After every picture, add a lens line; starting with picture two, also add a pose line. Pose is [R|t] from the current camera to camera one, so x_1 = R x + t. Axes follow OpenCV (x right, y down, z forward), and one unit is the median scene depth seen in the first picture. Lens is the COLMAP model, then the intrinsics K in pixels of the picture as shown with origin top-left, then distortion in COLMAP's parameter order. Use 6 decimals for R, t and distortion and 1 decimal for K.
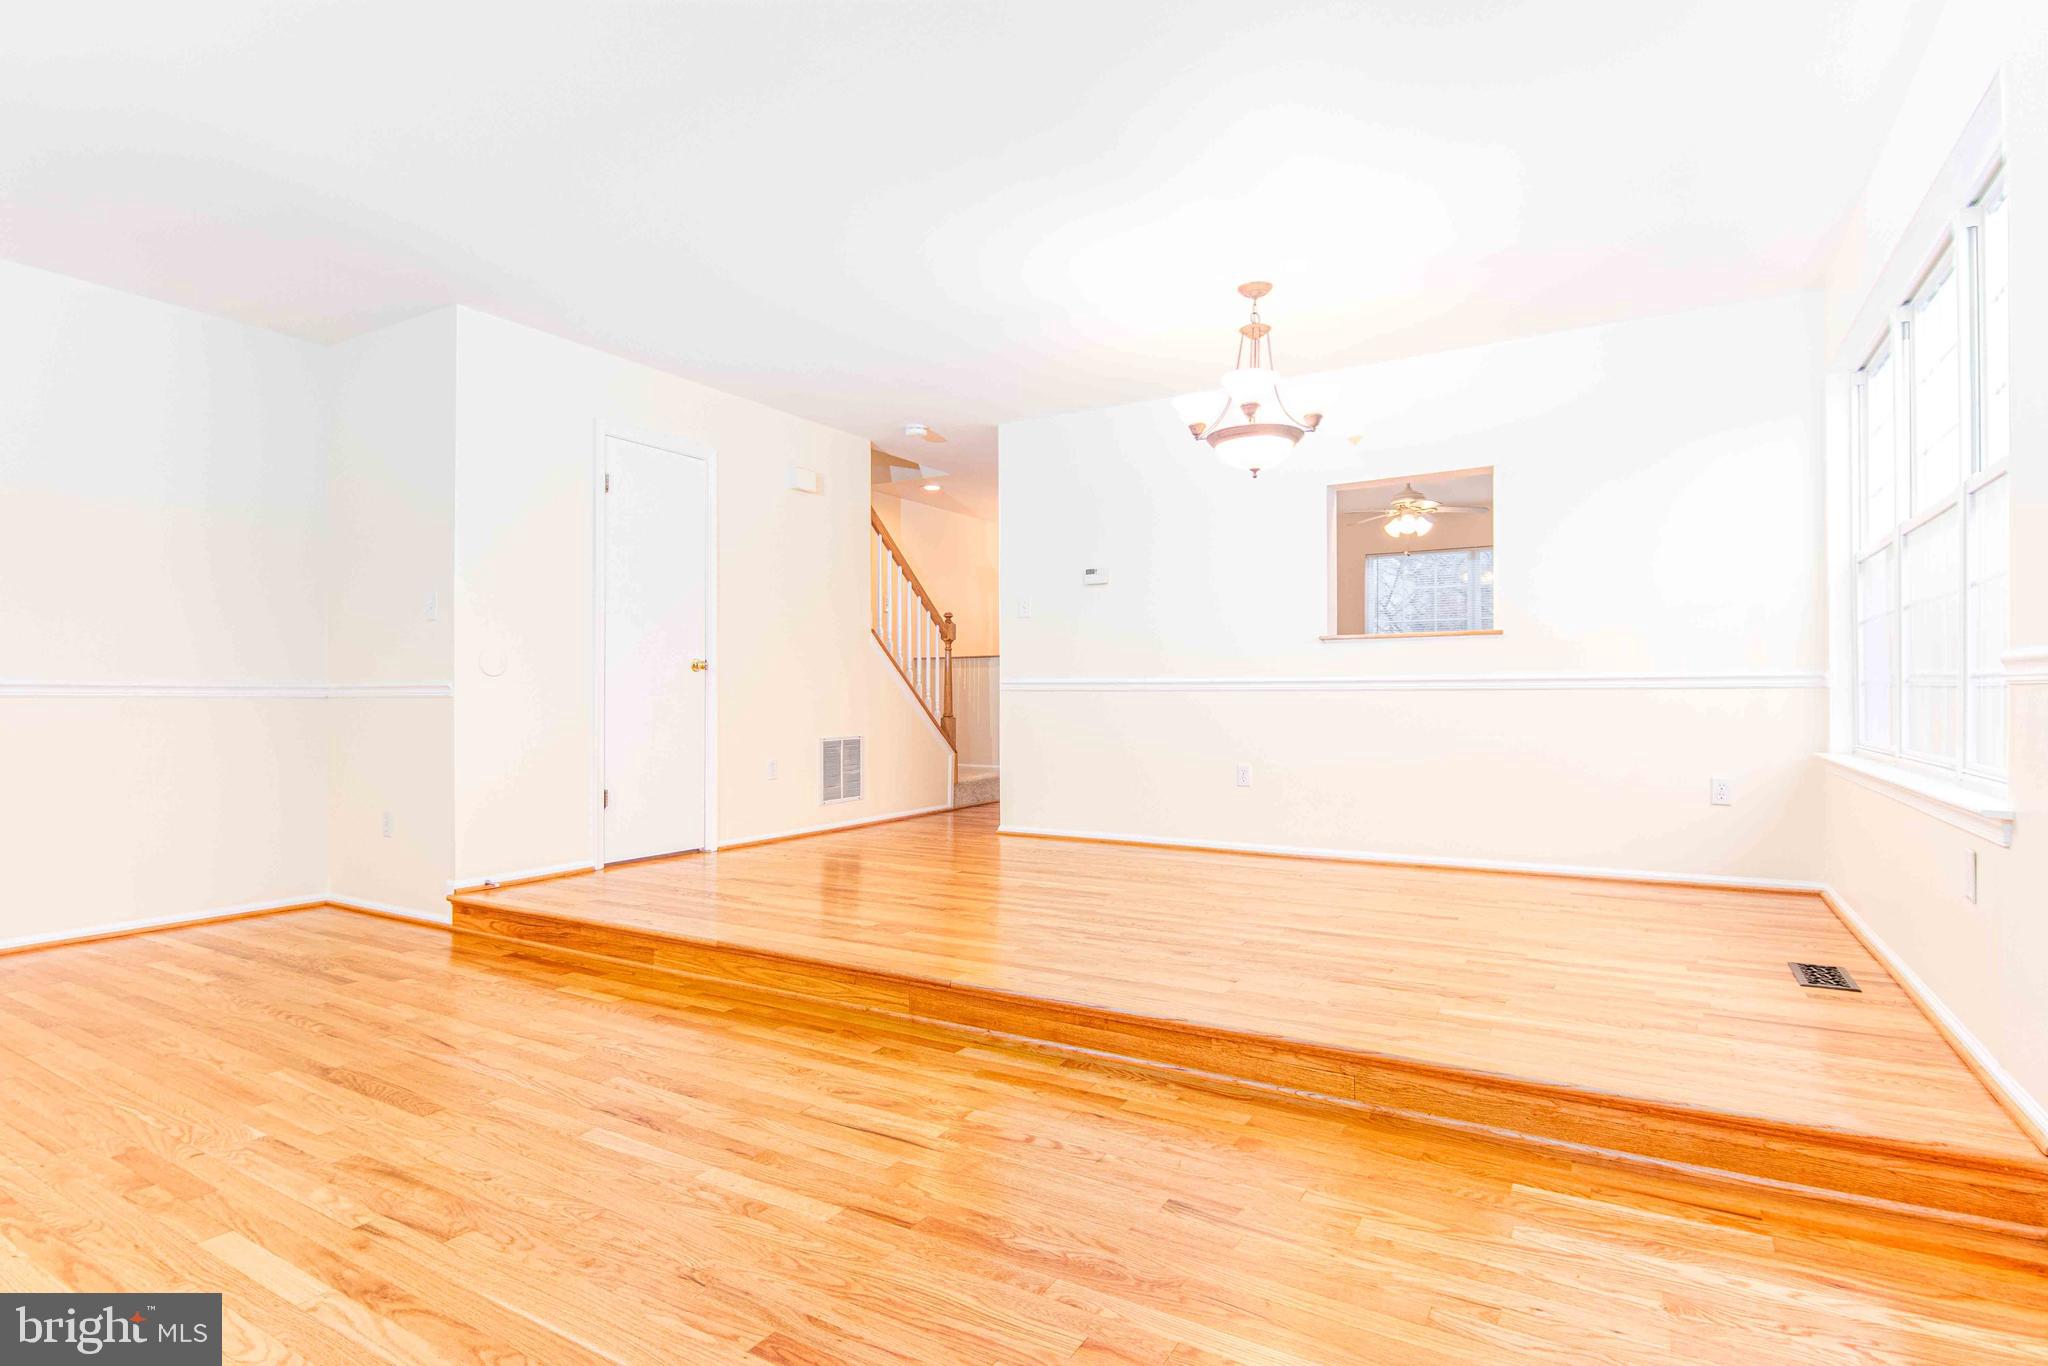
lens RADIAL K [[1040.4, 0, 1025.4], [0, 1040.4, 685.9], [0, 0, 1]] dist [0.000359, -0.006218]
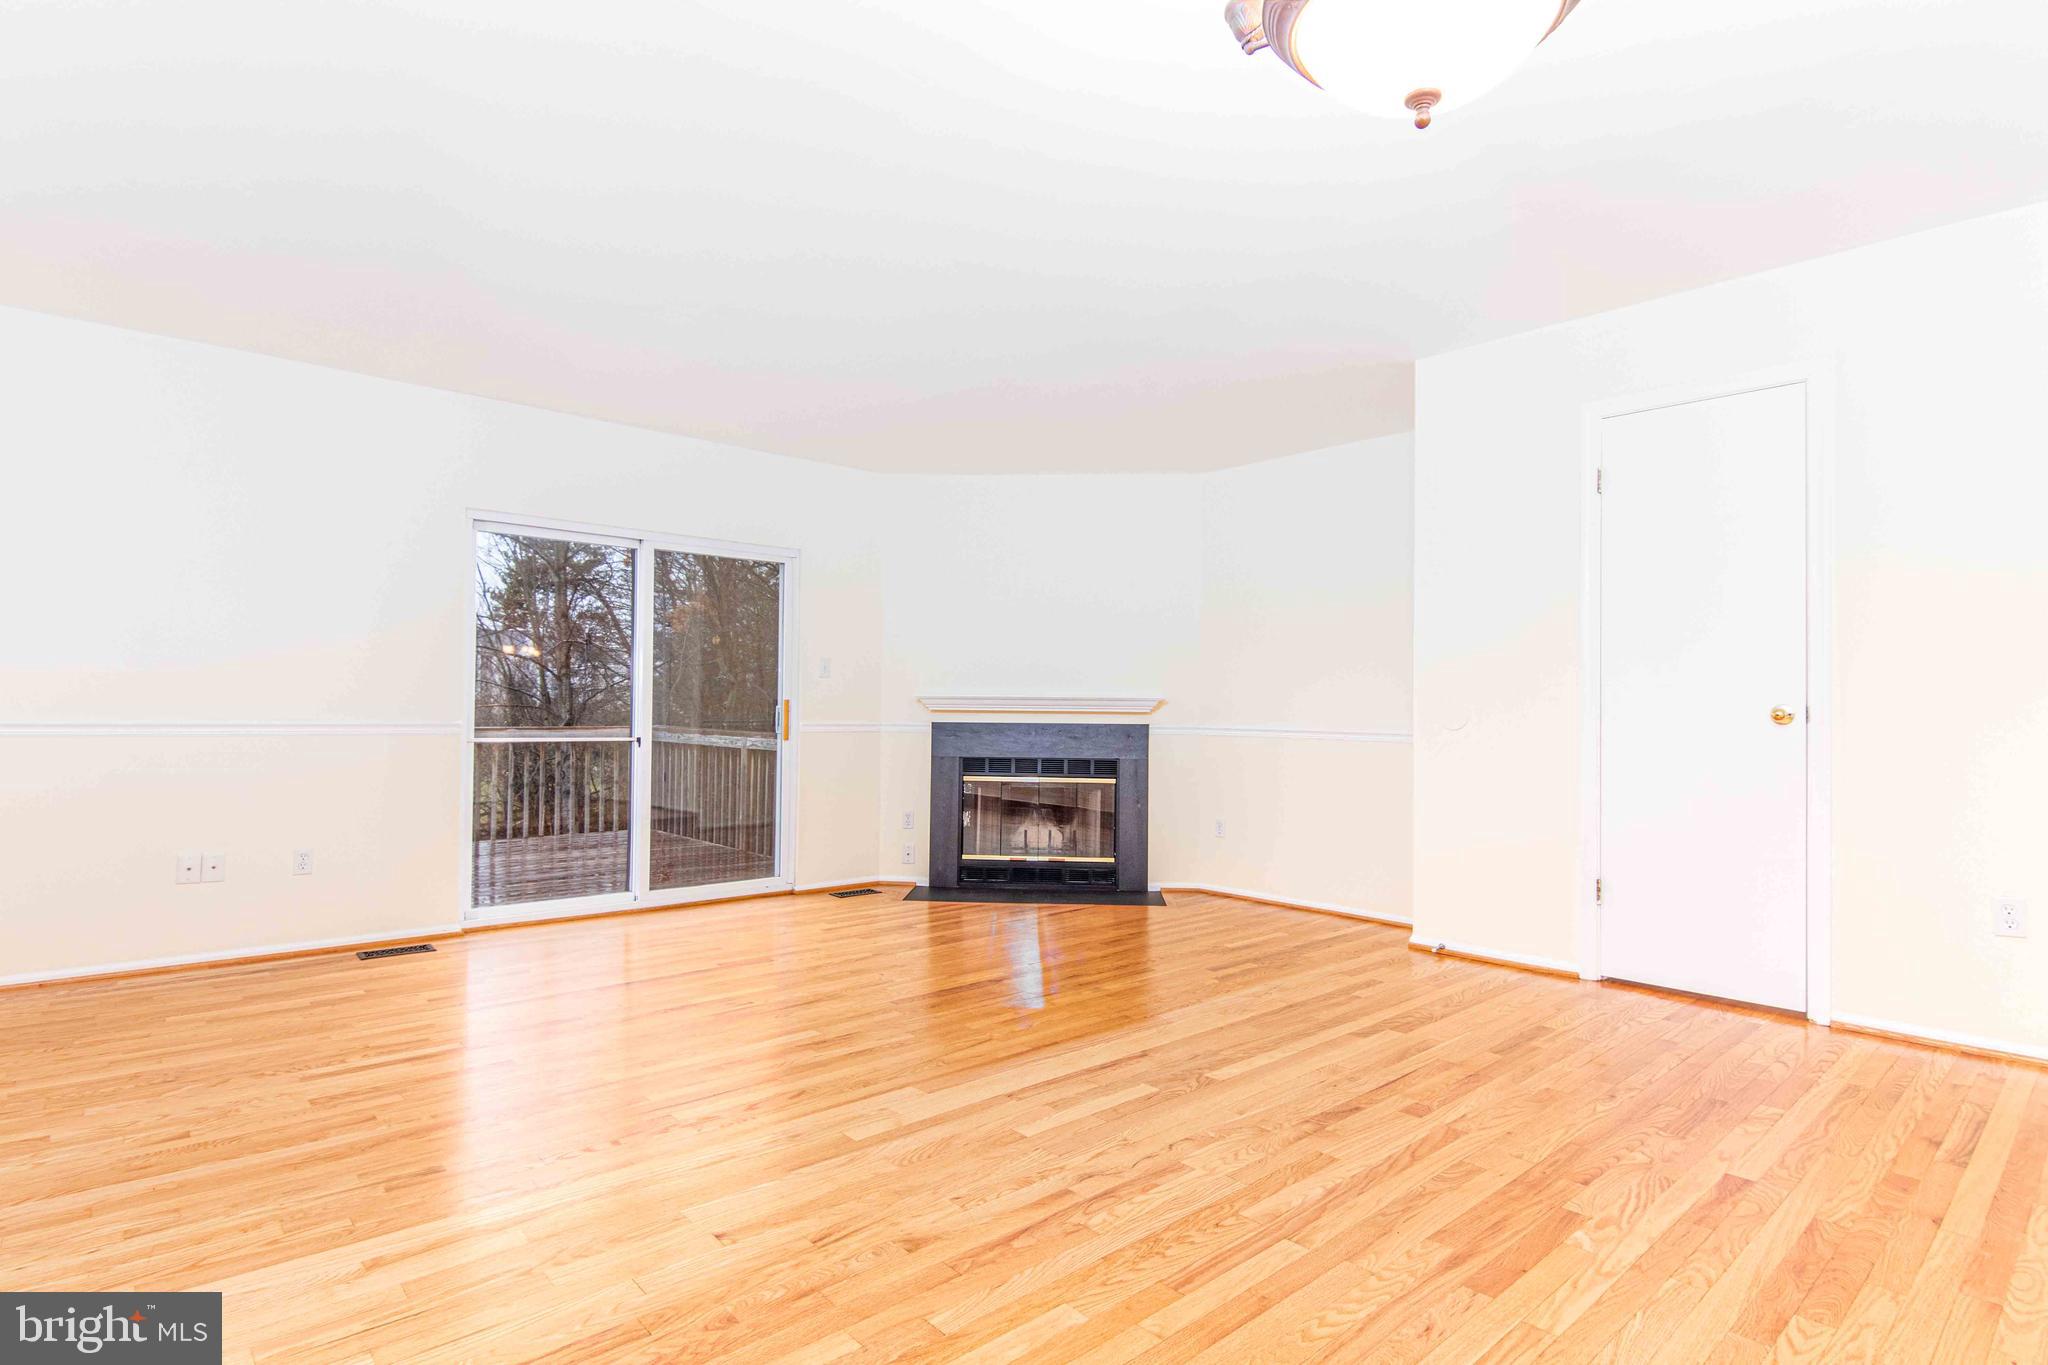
lens RADIAL K [[1040.4, 0, 1027.6], [0, 1040.4, 692.8], [0, 0, 1]] dist [0.000359, -0.006218]
pose [[-0.295680, -0.016002, -0.955153, 0.962054], [-0.001106, 0.999865, -0.016408, -0.052406], [0.955286, -0.003795, -0.295657, 1.728821]]
